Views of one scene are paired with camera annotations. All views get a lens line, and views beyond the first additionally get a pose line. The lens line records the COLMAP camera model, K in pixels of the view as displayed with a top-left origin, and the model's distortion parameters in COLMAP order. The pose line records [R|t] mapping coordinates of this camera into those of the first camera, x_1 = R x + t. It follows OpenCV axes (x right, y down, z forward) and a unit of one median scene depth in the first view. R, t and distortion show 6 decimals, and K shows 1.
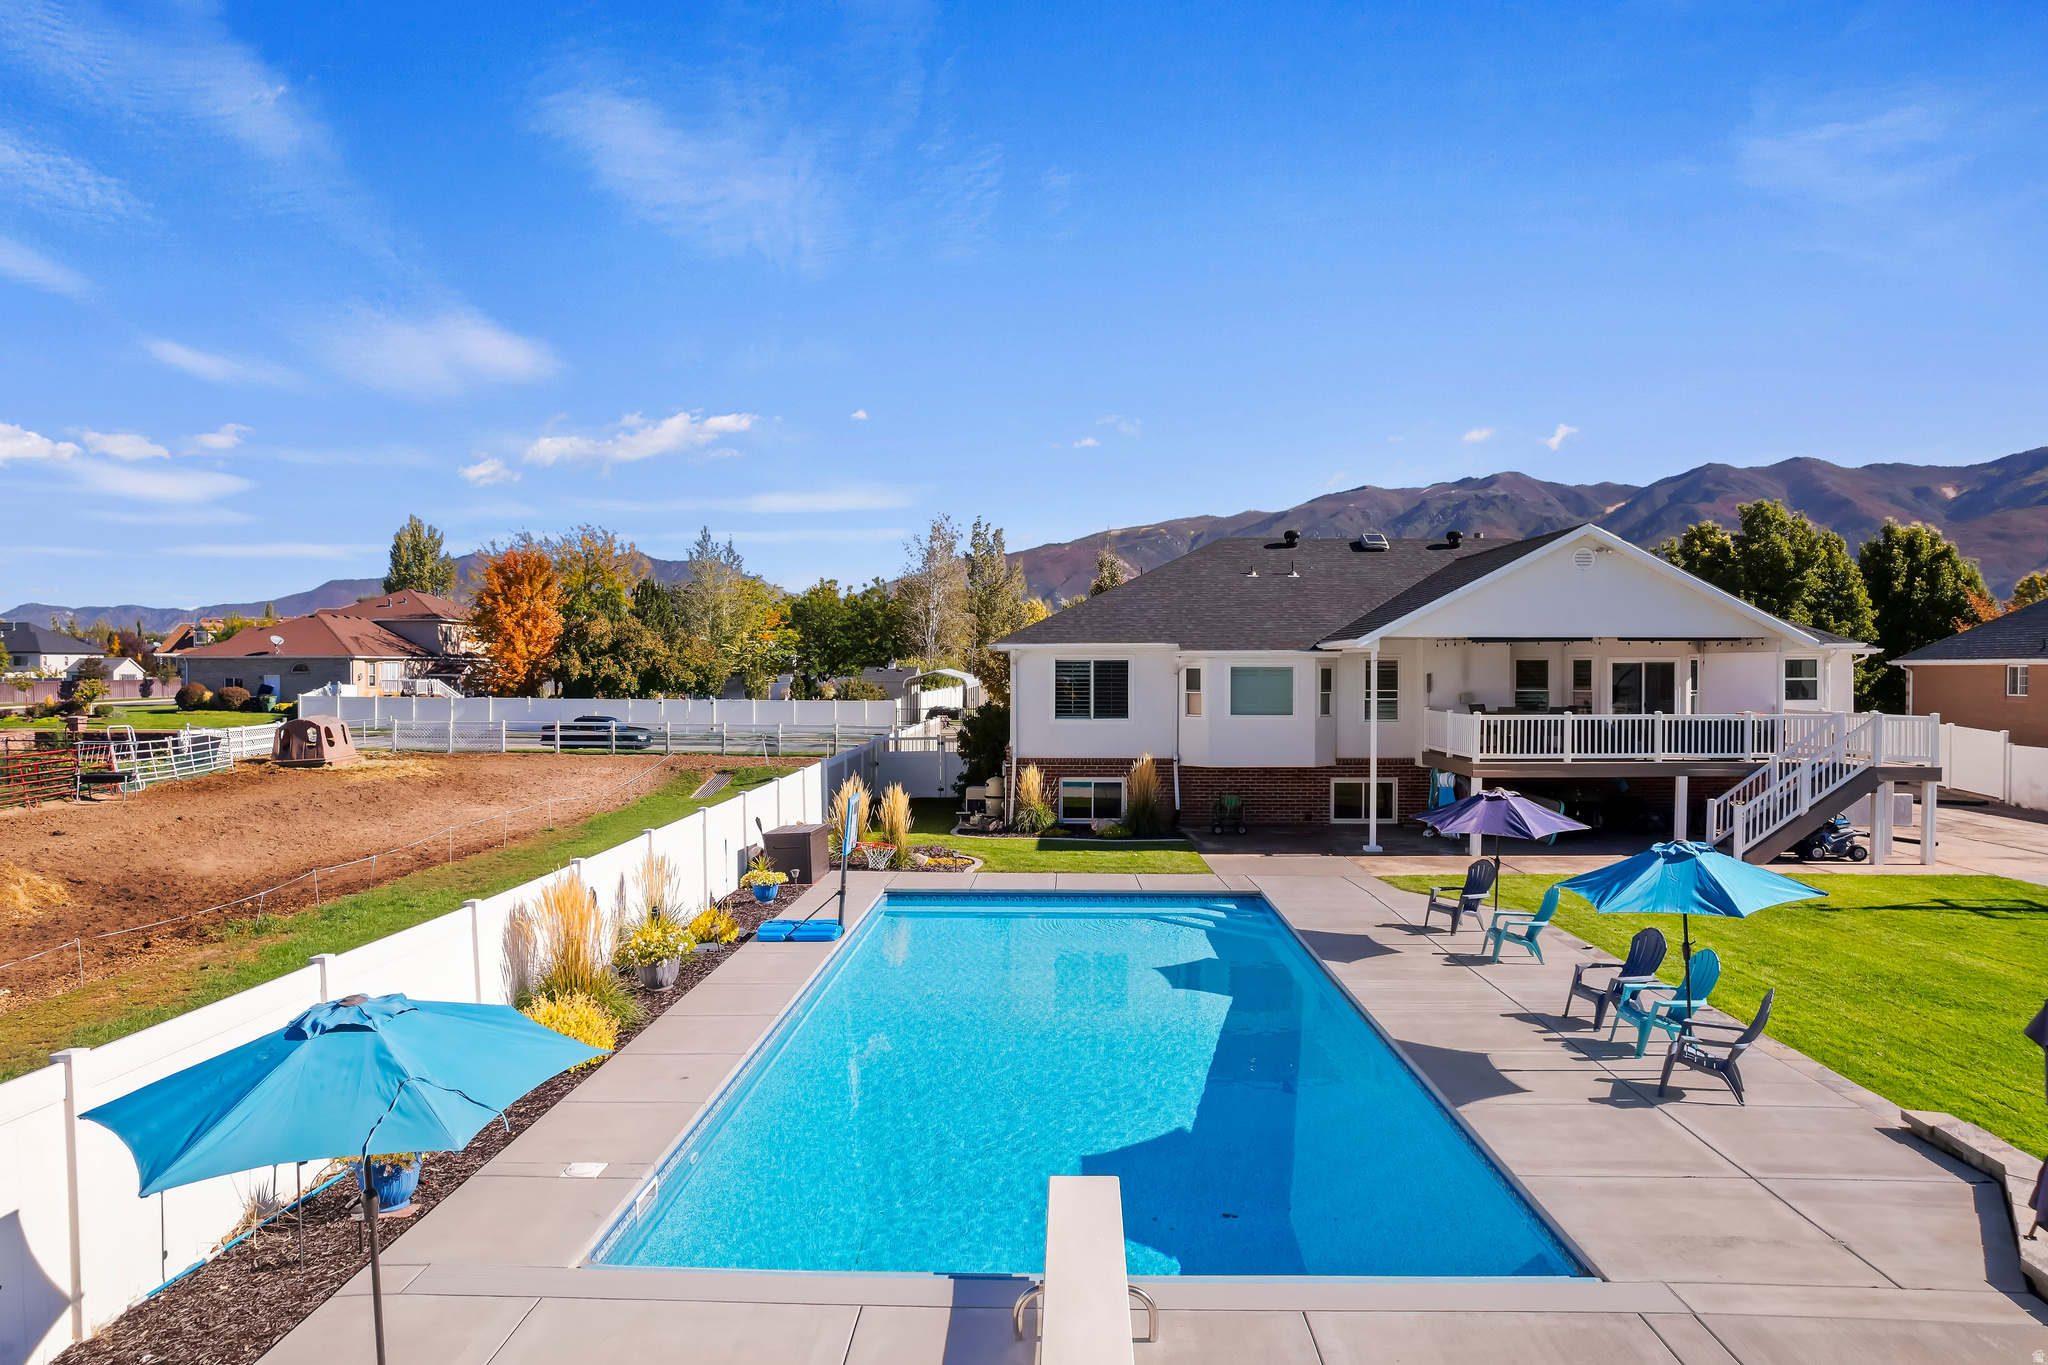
lens RADIAL K [[1325.9, 0, 1018.5], [0, 1325.9, 685.9], [0, 0, 1]] dist [-0.070684, 0.072213]
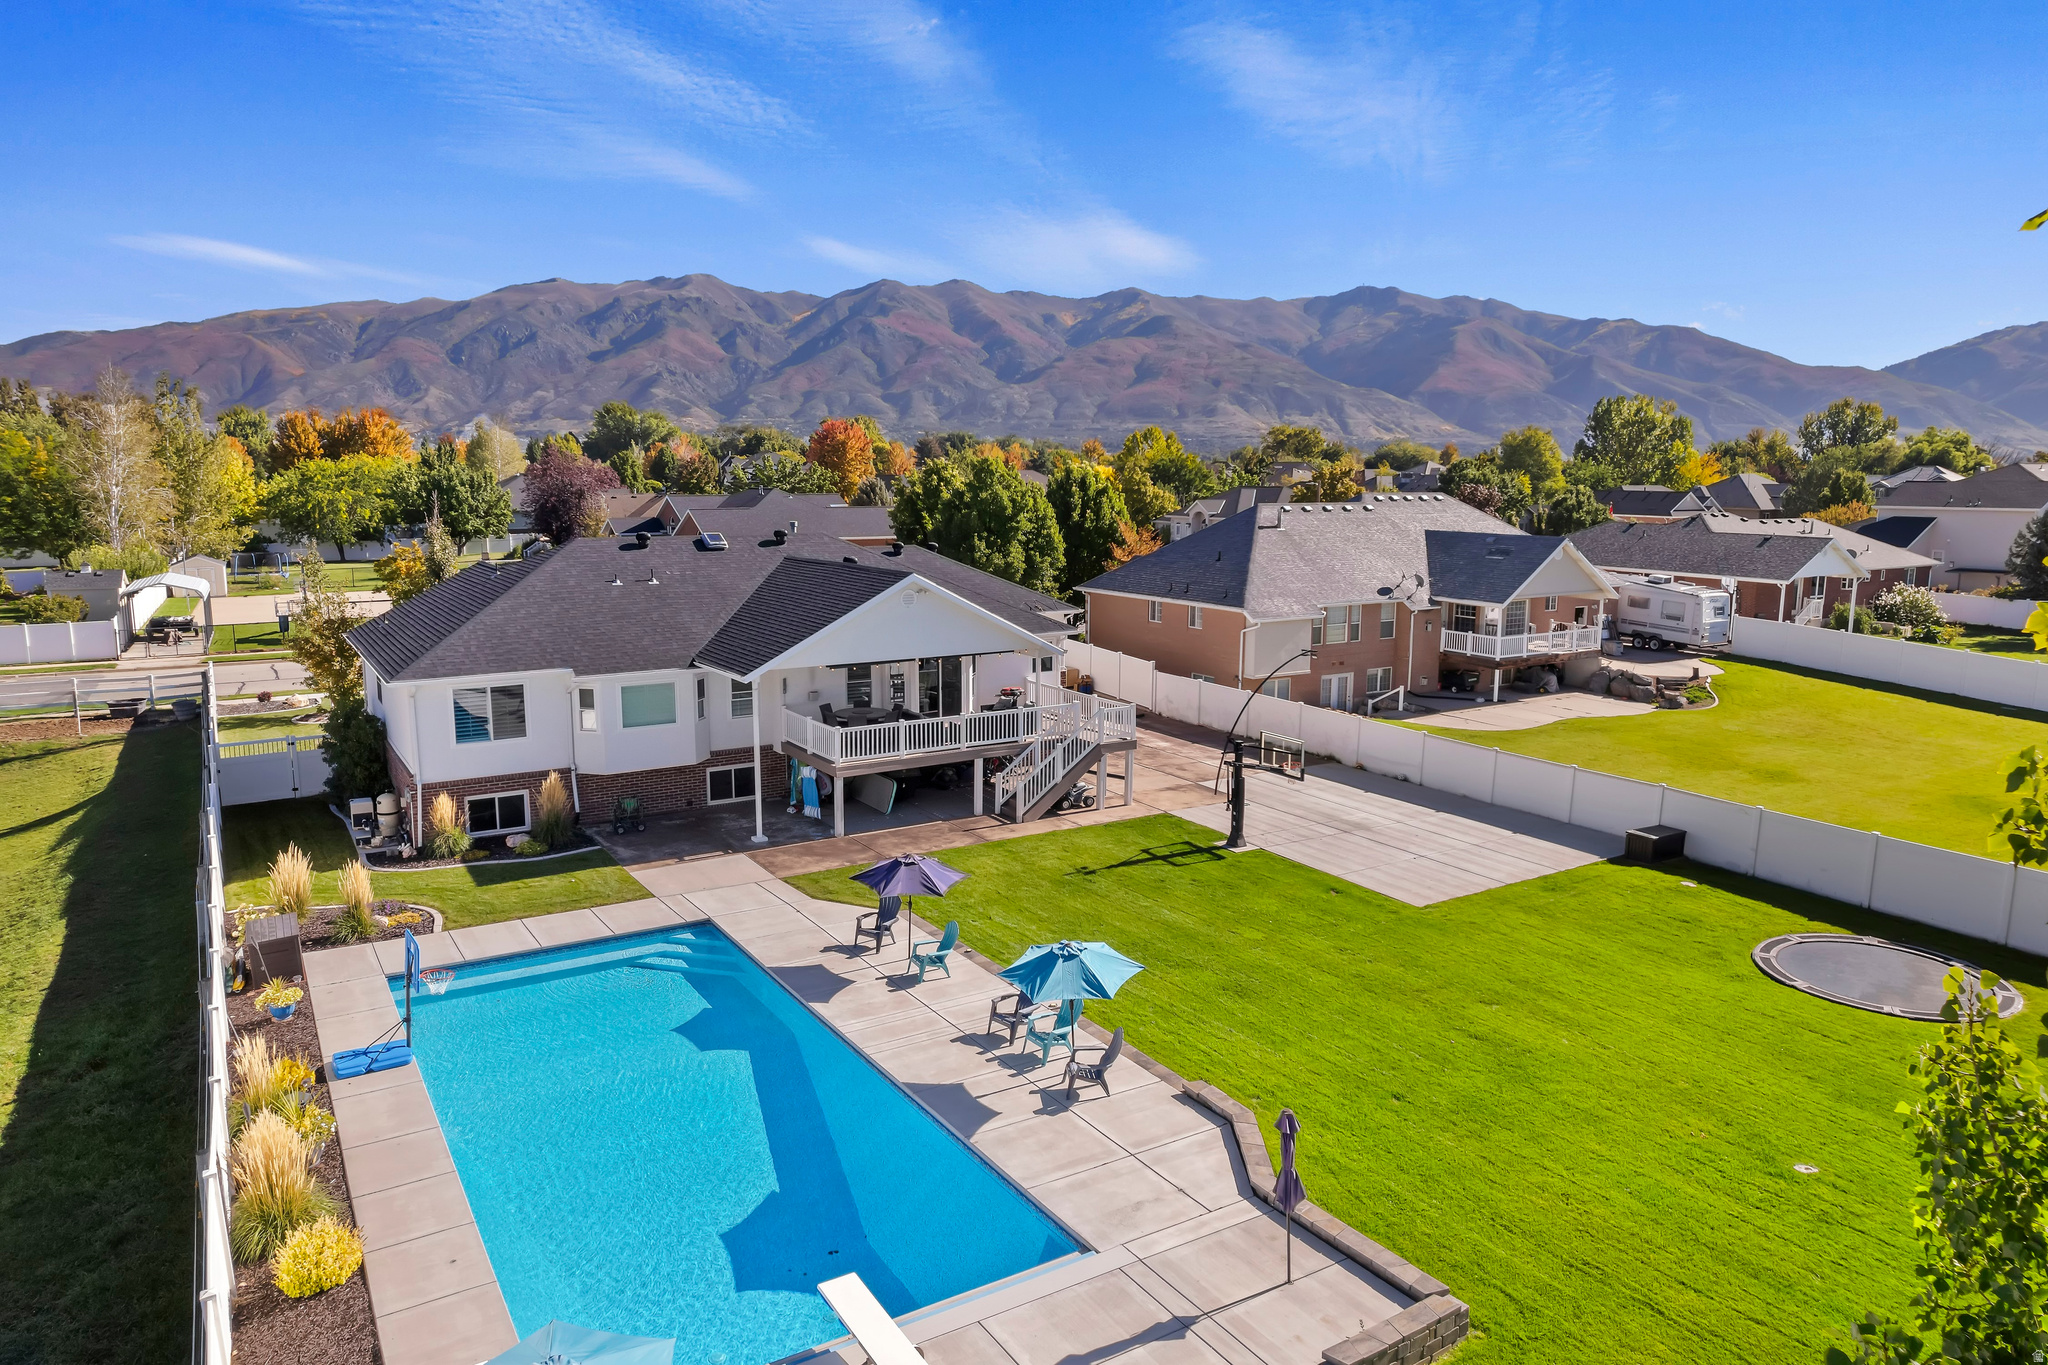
lens RADIAL K [[1325.9, 0, 1018.5], [0, 1325.9, 685.9], [0, 0, 1]] dist [-0.070684, 0.072213]
pose [[0.835893, -0.087420, 0.541886, -0.170230], [0.009877, 0.989472, 0.144390, -0.177576], [-0.548803, -0.115343, 0.827956, -0.127803]]
